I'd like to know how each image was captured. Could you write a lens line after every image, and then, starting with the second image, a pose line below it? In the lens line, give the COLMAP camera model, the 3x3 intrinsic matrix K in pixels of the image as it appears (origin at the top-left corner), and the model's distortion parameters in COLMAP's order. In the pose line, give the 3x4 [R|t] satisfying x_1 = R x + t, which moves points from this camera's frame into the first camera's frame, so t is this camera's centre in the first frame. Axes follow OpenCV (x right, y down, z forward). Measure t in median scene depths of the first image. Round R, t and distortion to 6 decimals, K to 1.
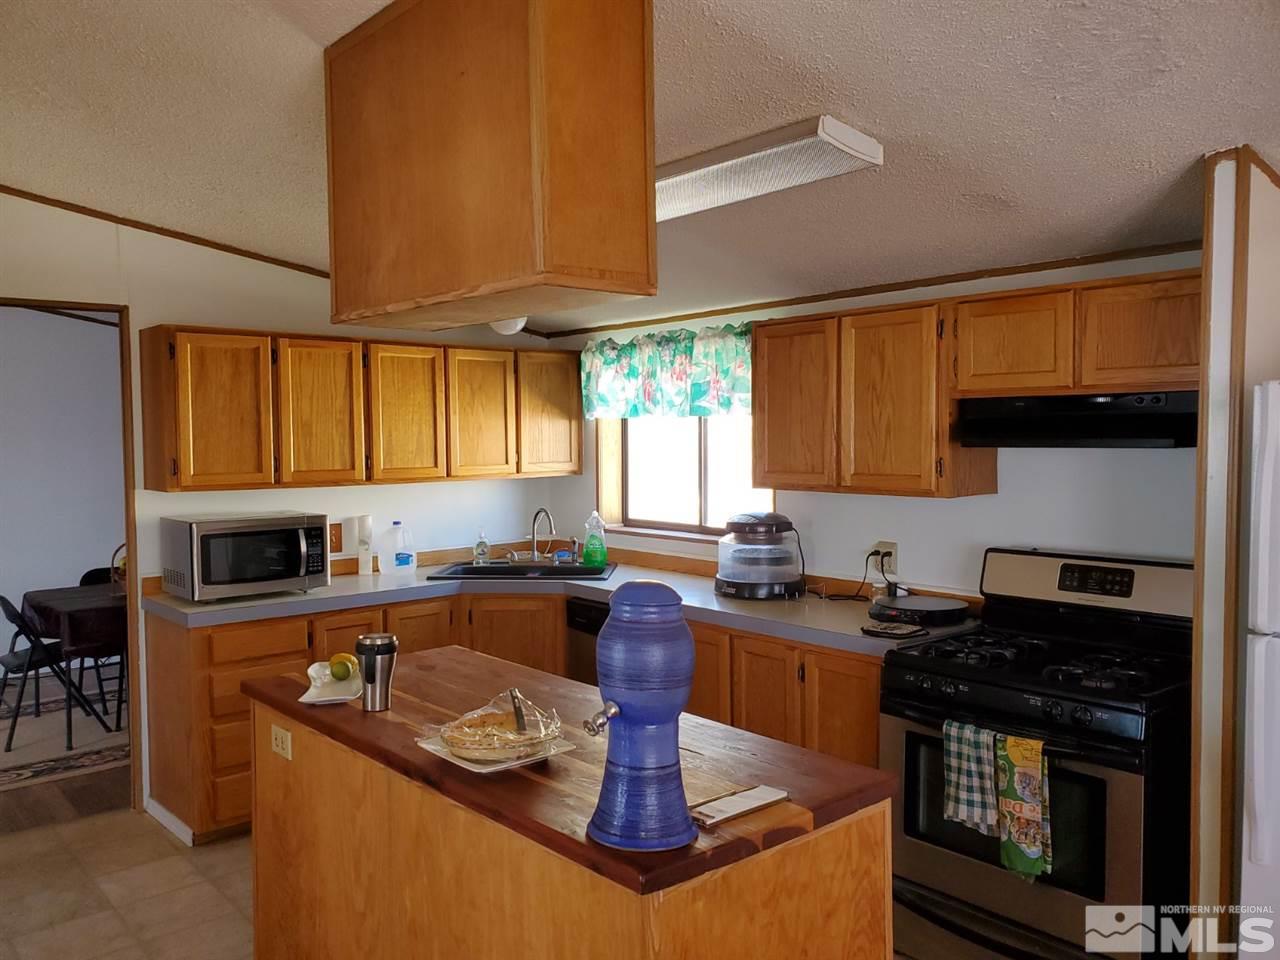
lens RADIAL K [[978.0, 0, 625.3], [0, 978.0, 476.4], [0, 0, 1]] dist [0.130244, -0.319584]
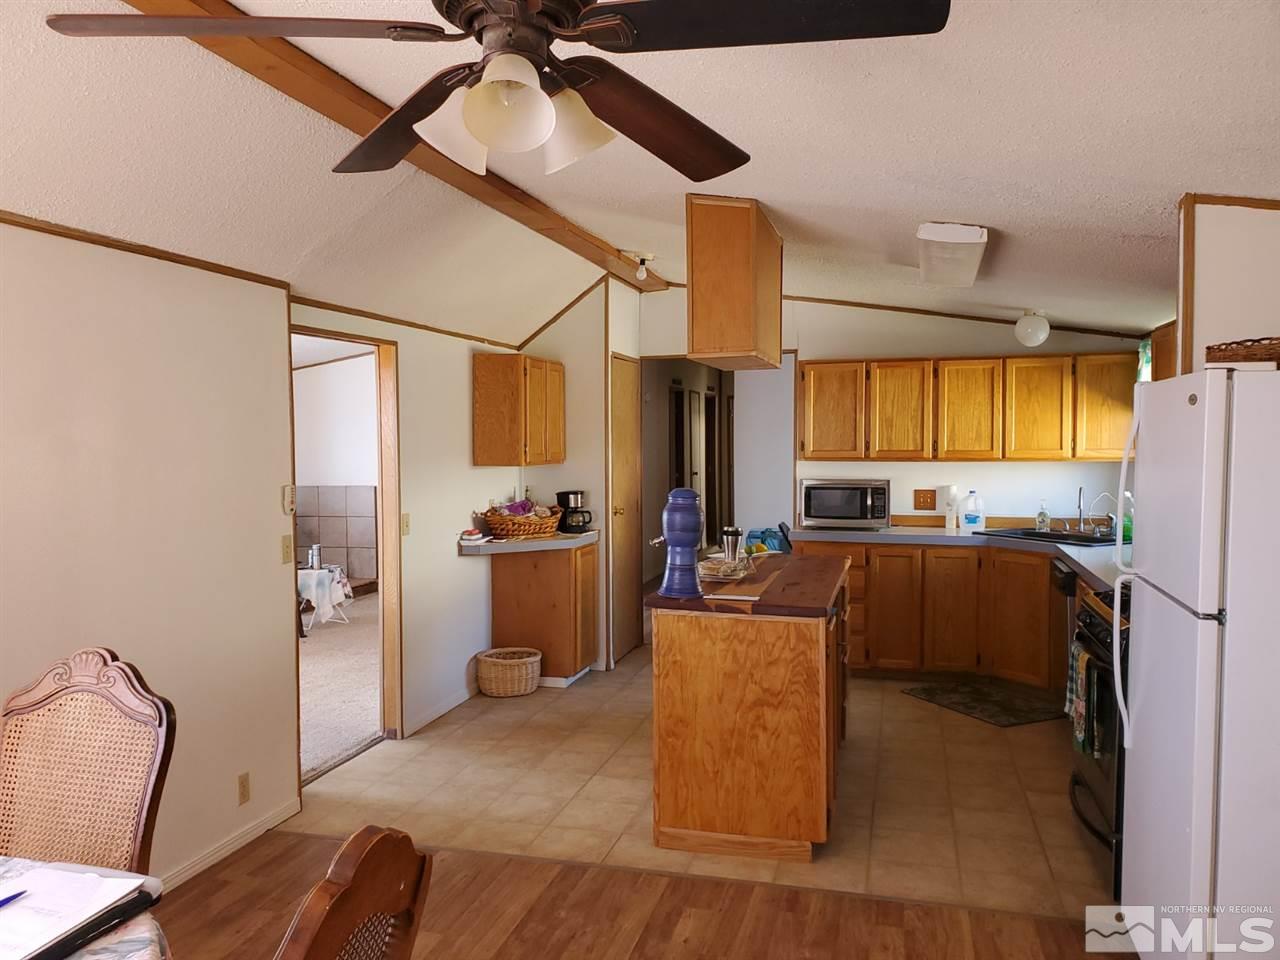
lens RADIAL K [[978.0, 0, 625.3], [0, 978.0, 476.4], [0, 0, 1]] dist [0.130244, -0.319584]
pose [[0.555200, 0.039722, -0.830768, 0.792787], [-0.034310, 0.999102, 0.024841, 0.011594], [0.831009, 0.014712, 0.556065, -0.169401]]
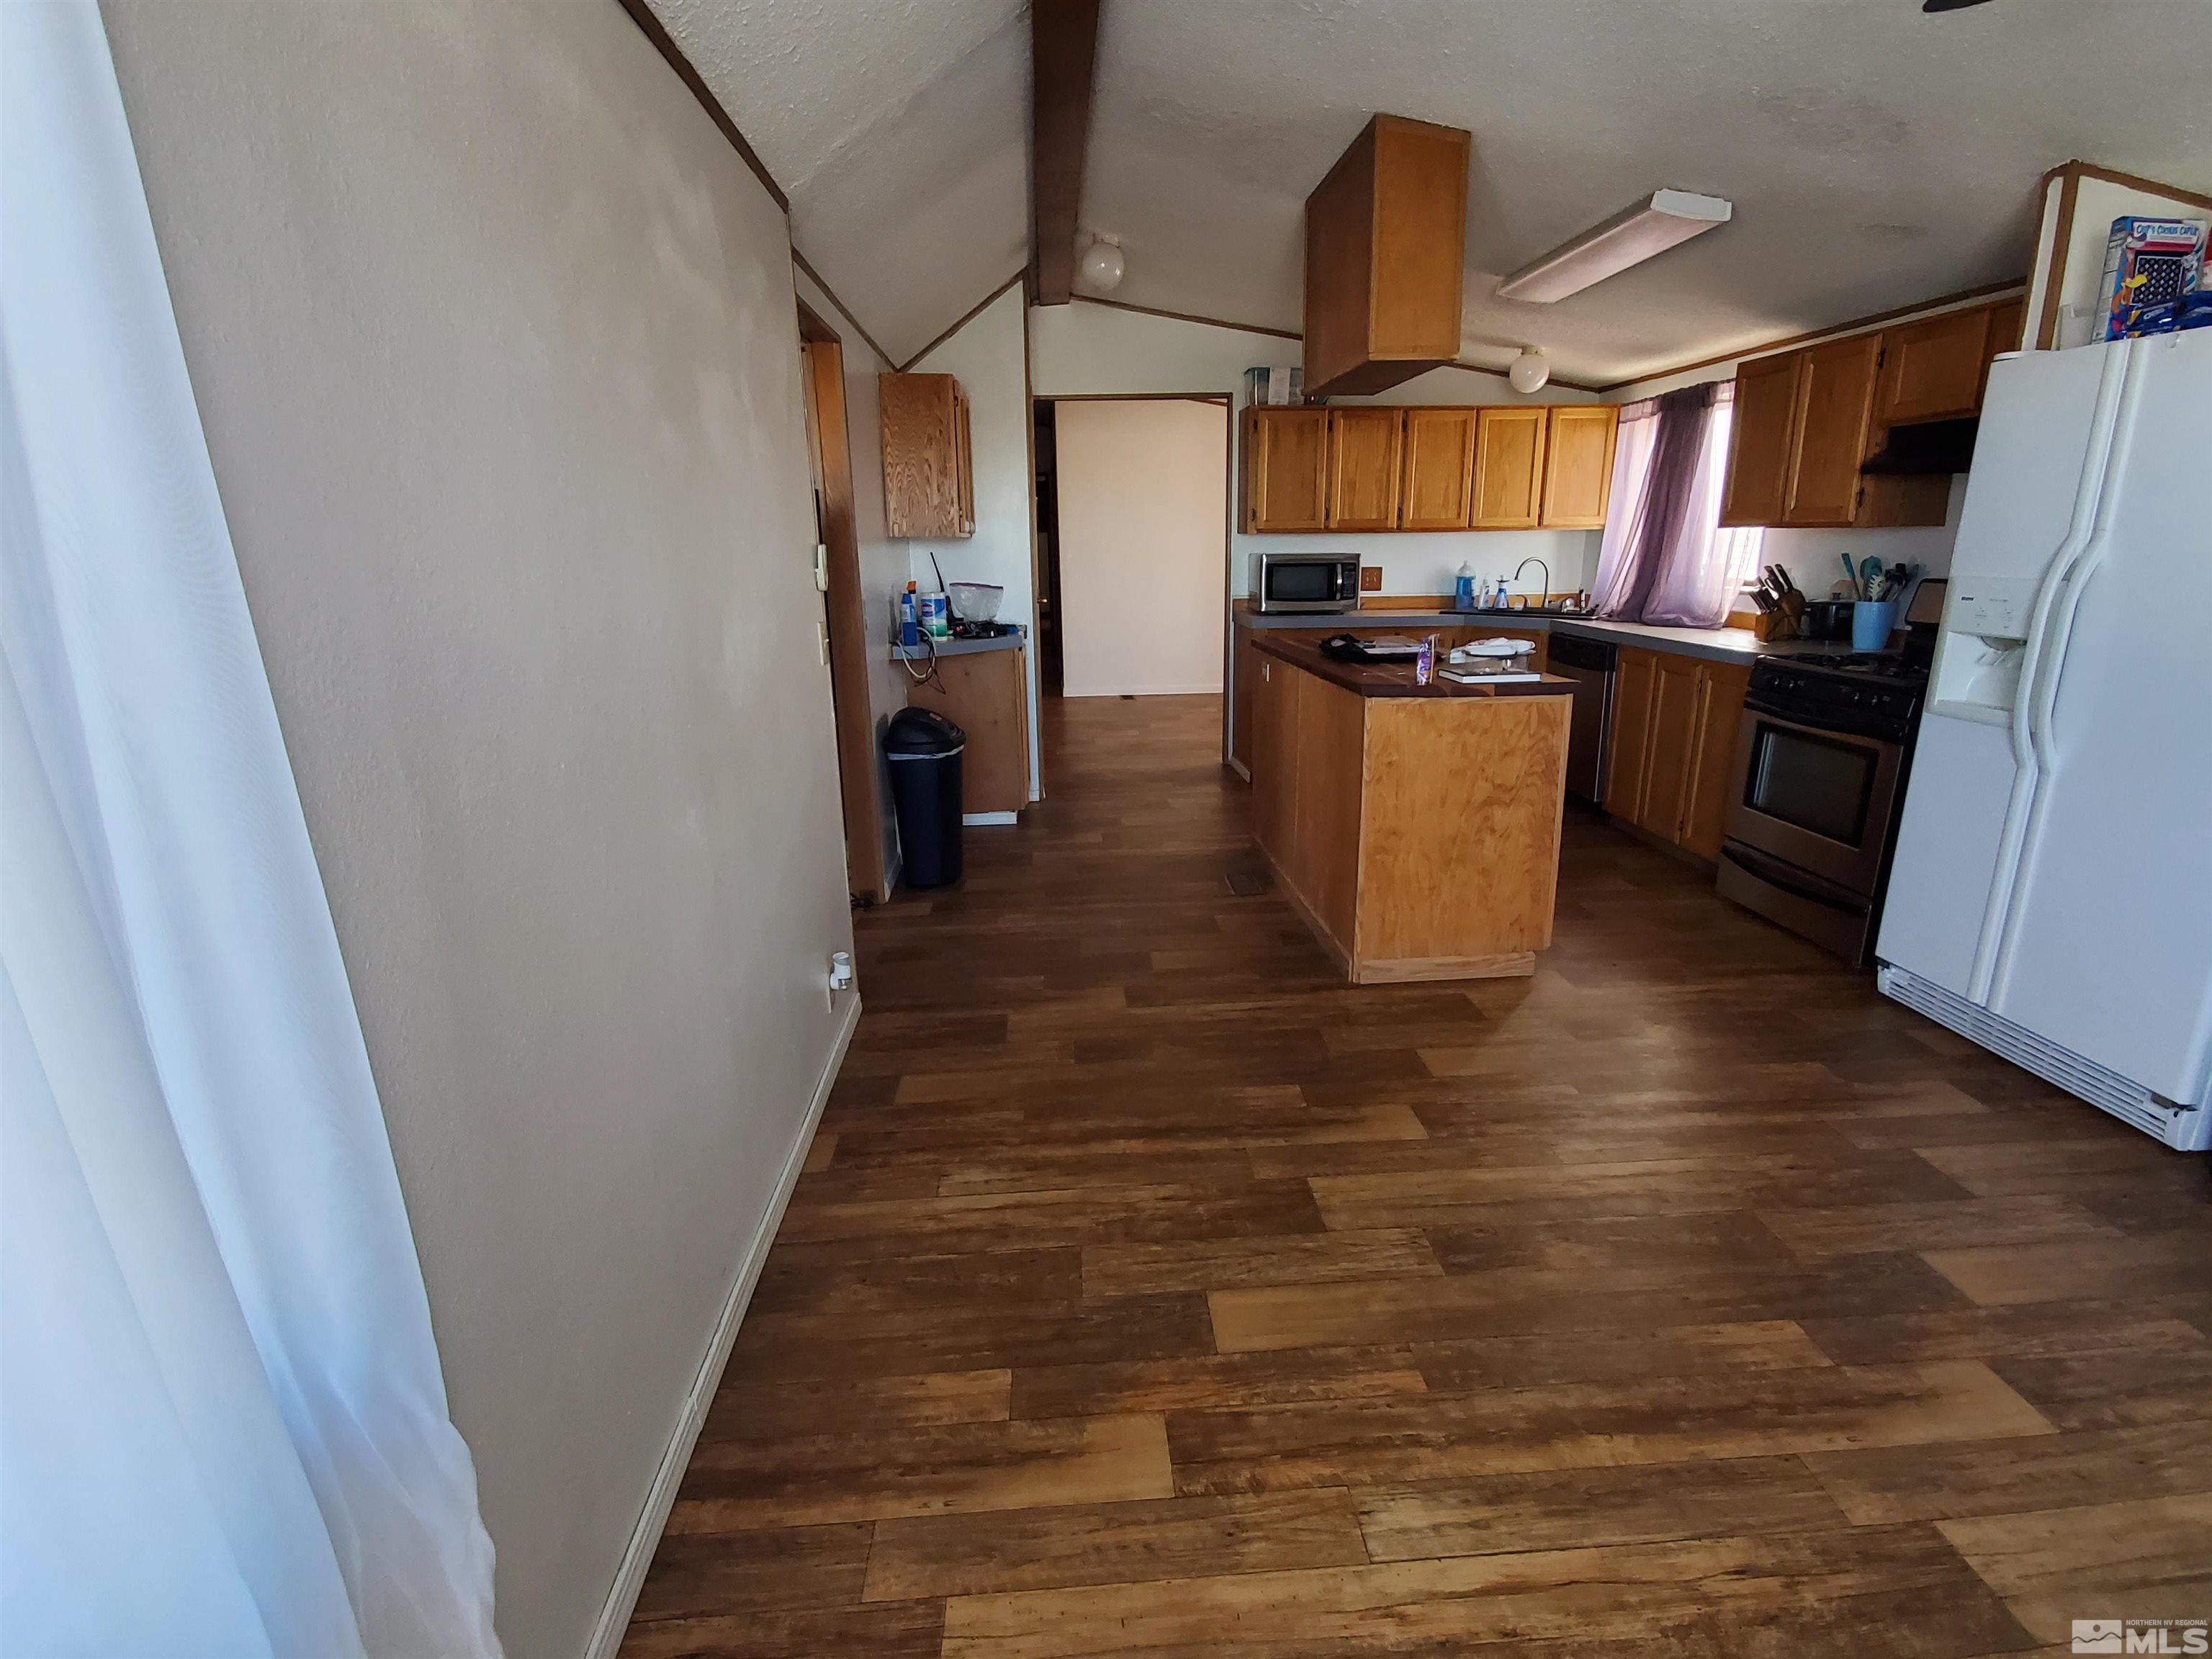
lens RADIAL K [[1063.6, 0, 1127.9], [0, 1063.6, 845.5], [0, 0, 1]] dist [0.001296, -0.017630]
pose [[0.805178, 0.163224, -0.570128, 0.347533], [-0.019172, 0.968039, 0.250067, 0.073621], [0.592723, -0.190418, 0.782573, -0.378328]]
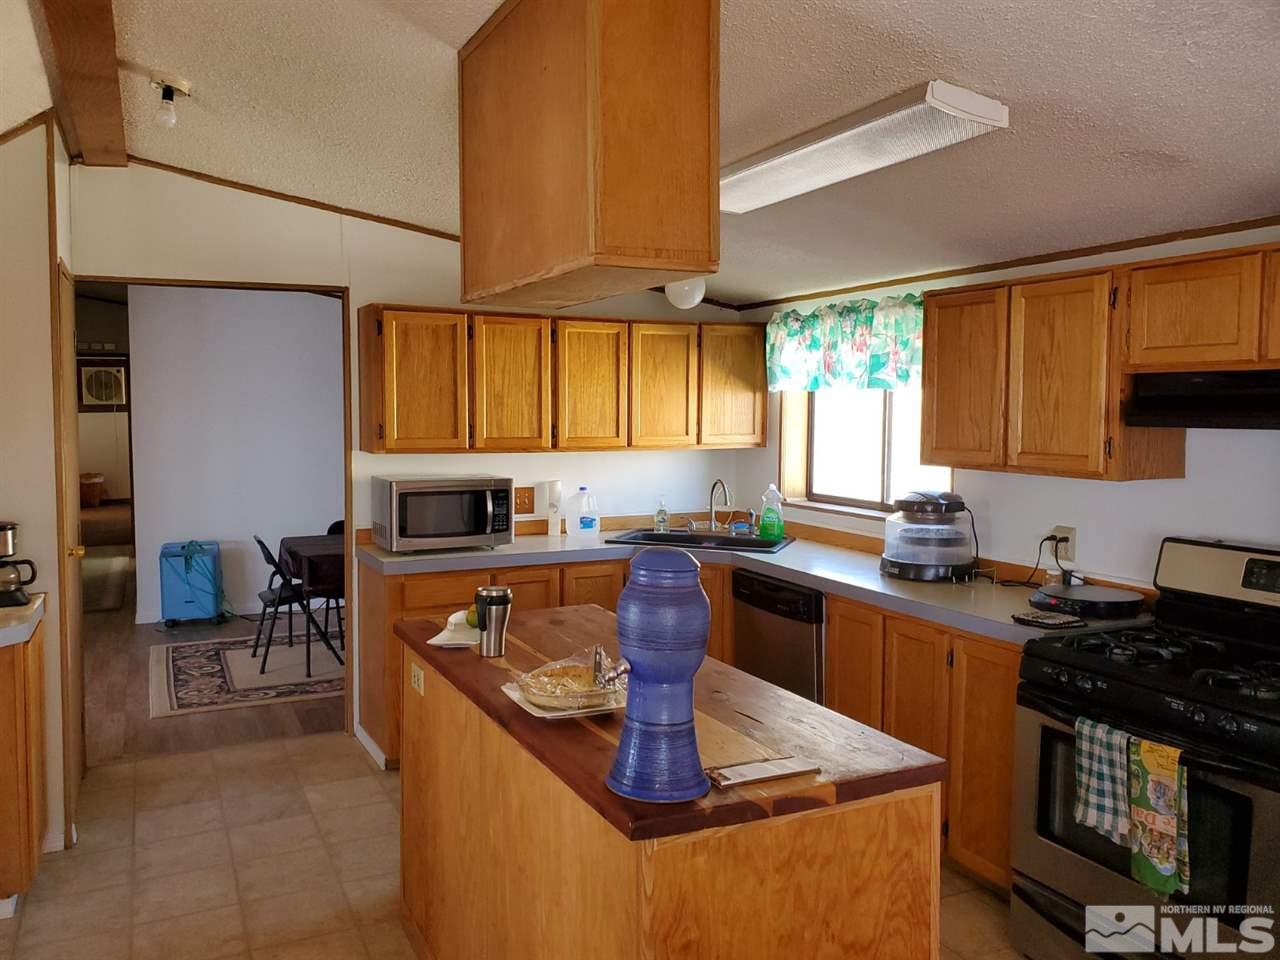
lens RADIAL K [[986.2, 0, 623.8], [0, 986.2, 463.3], [0, 0, 1]] dist [0.012922, -0.005540]
pose [[0.965780, 0.027708, -0.257877, 0.104986], [-0.023597, 0.999541, 0.019022, -0.001360], [0.258286, -0.012286, 0.965990, -0.009546]]
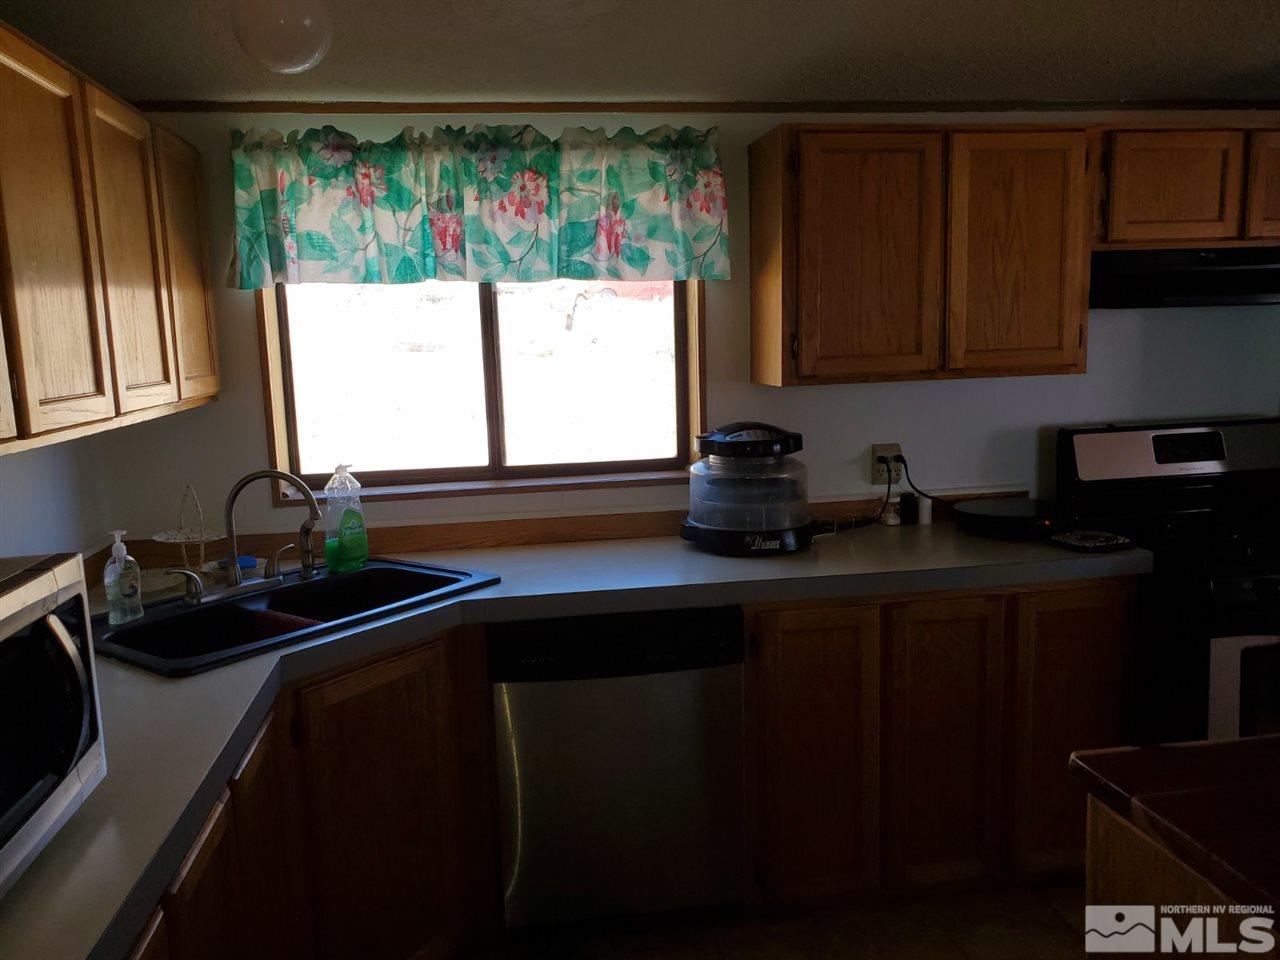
lens RADIAL K [[1028.7, 0, 638.9], [0, 1028.7, 439.8], [0, 0, 1]] dist [0.034384, 0.003494]
pose [[0.523853, -0.103413, 0.845508, -0.536804], [0.064433, 0.994570, 0.081724, -0.015120], [-0.849368, 0.011667, 0.527672, 0.761863]]
